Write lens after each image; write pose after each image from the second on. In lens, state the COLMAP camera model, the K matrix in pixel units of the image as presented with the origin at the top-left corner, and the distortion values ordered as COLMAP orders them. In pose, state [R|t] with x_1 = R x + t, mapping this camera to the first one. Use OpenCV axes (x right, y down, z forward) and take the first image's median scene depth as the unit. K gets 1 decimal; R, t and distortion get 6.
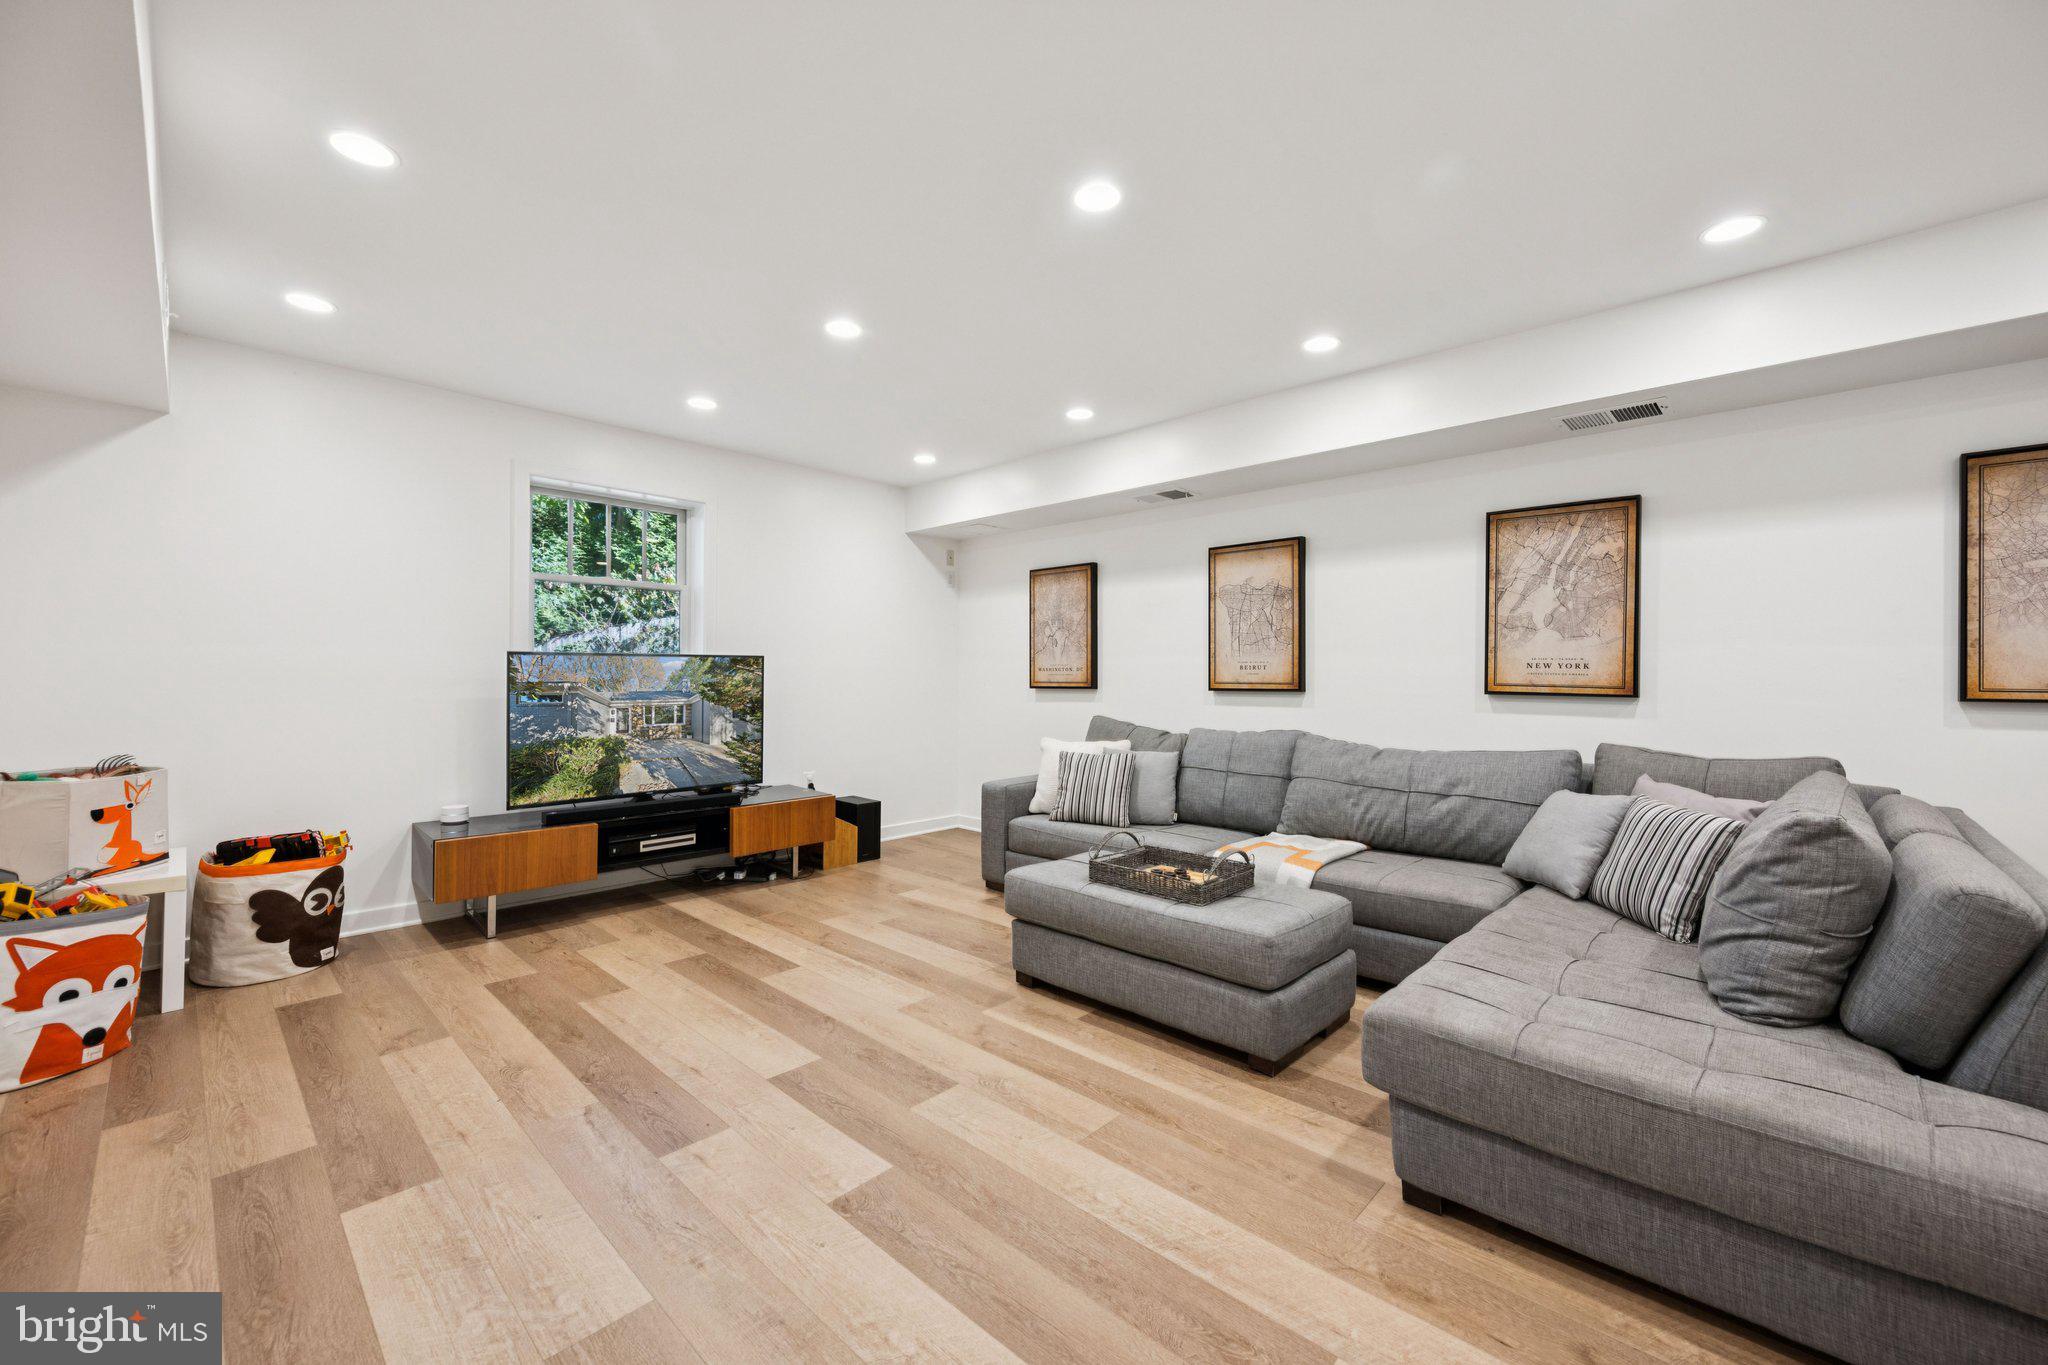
lens RADIAL K [[817.3, 0, 1026.0], [0, 817.3, 674.0], [0, 0, 1]] dist [-0.000157, 0.000172]
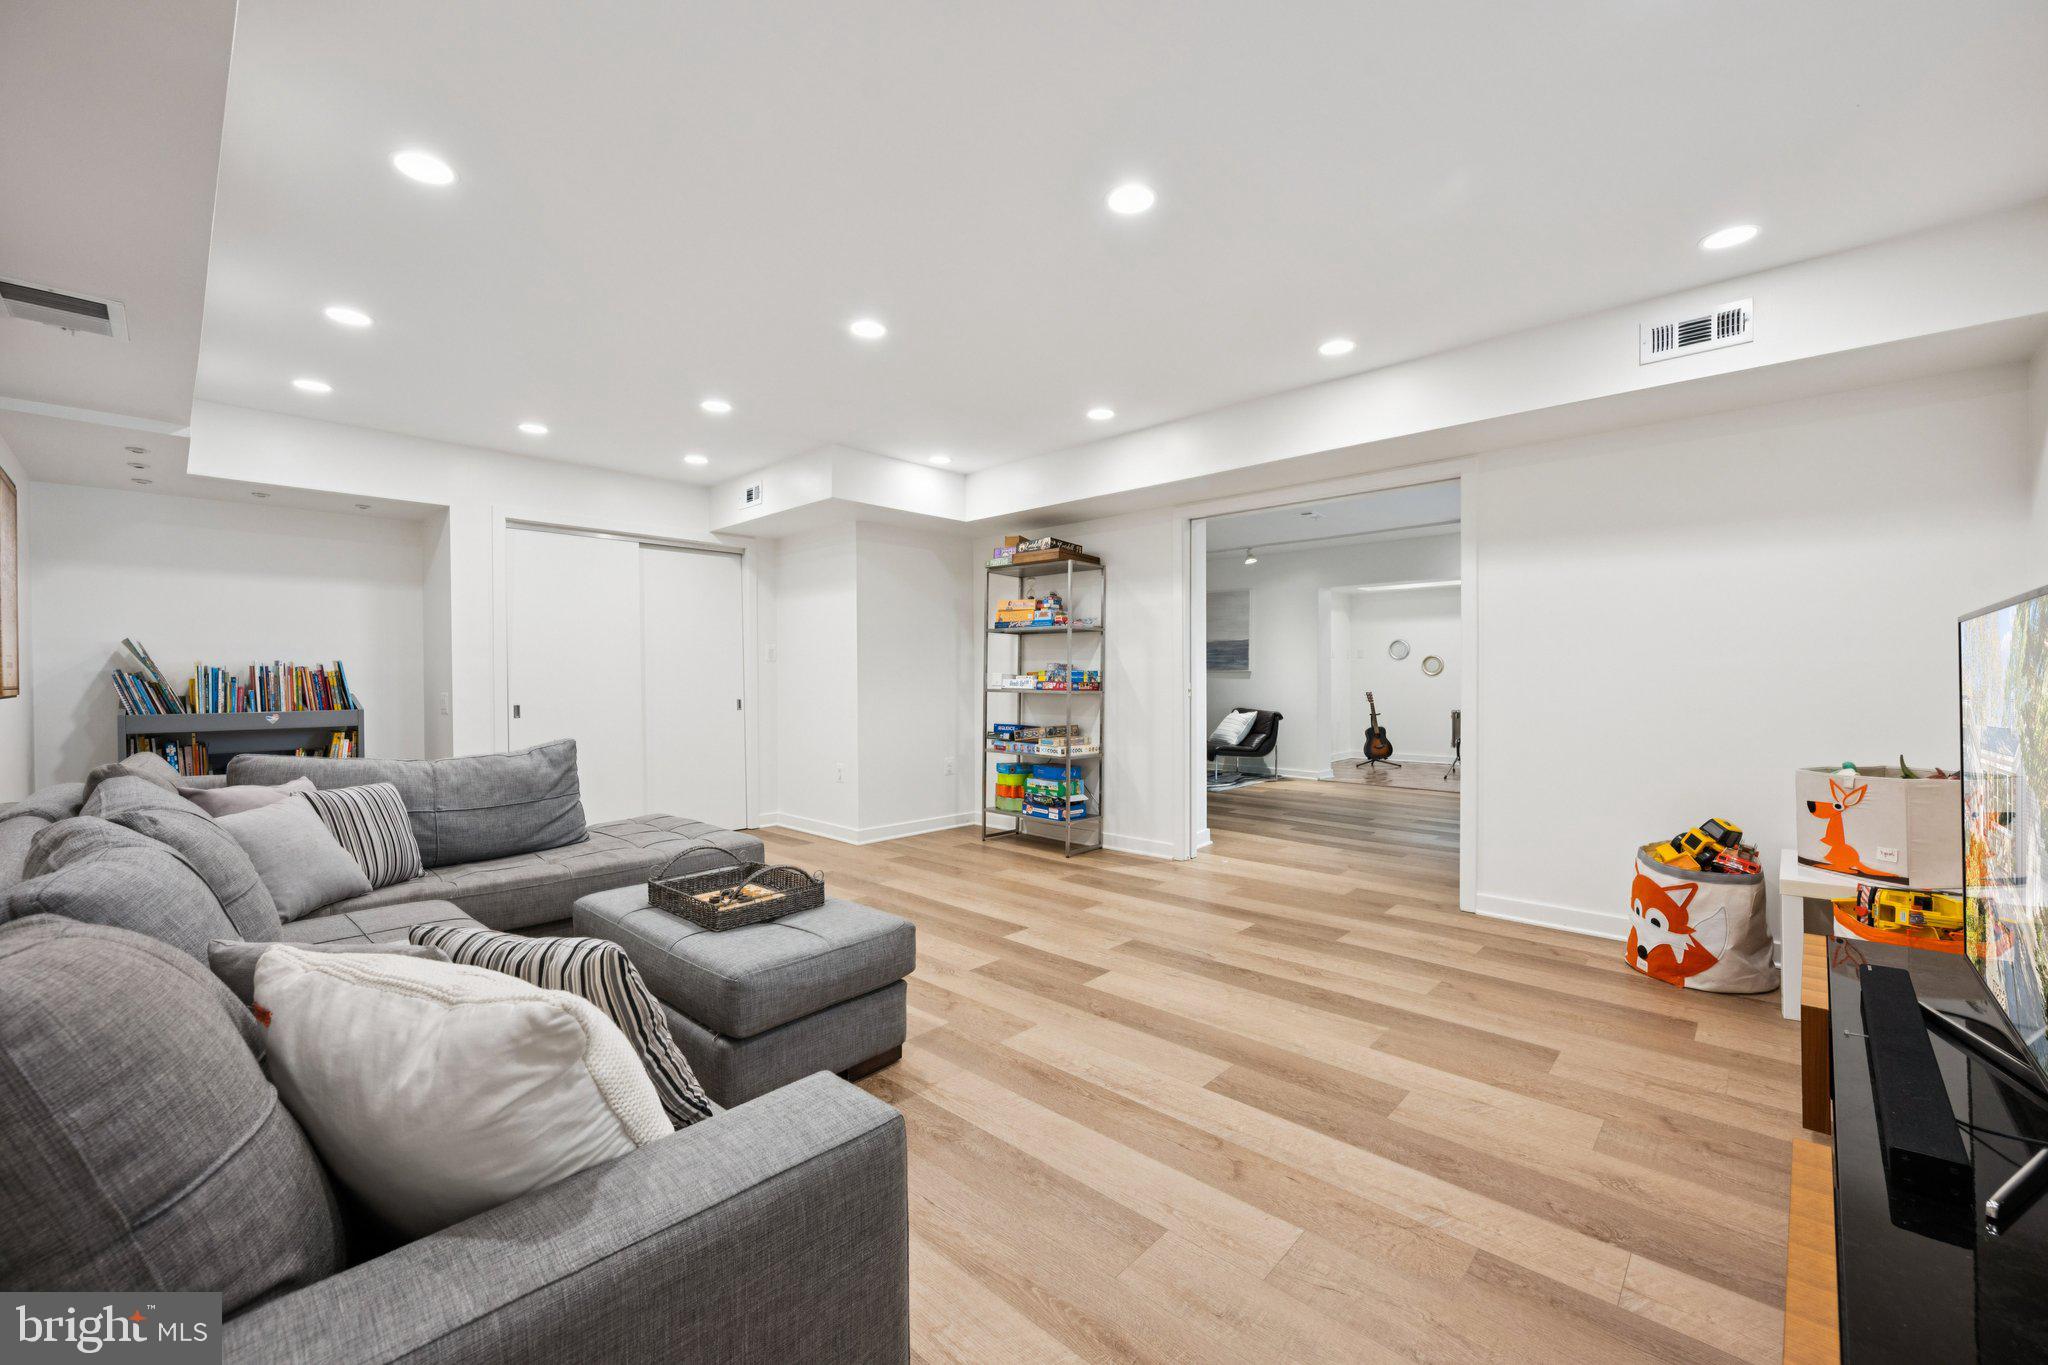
lens RADIAL K [[817.3, 0, 1026.0], [0, 817.3, 674.0], [0, 0, 1]] dist [-0.000157, 0.000172]
pose [[-0.999943, 0.002879, -0.010296, -0.137124], [0.002905, 0.999993, -0.002499, 0.005906], [0.010289, -0.002529, -0.999944, 1.970752]]
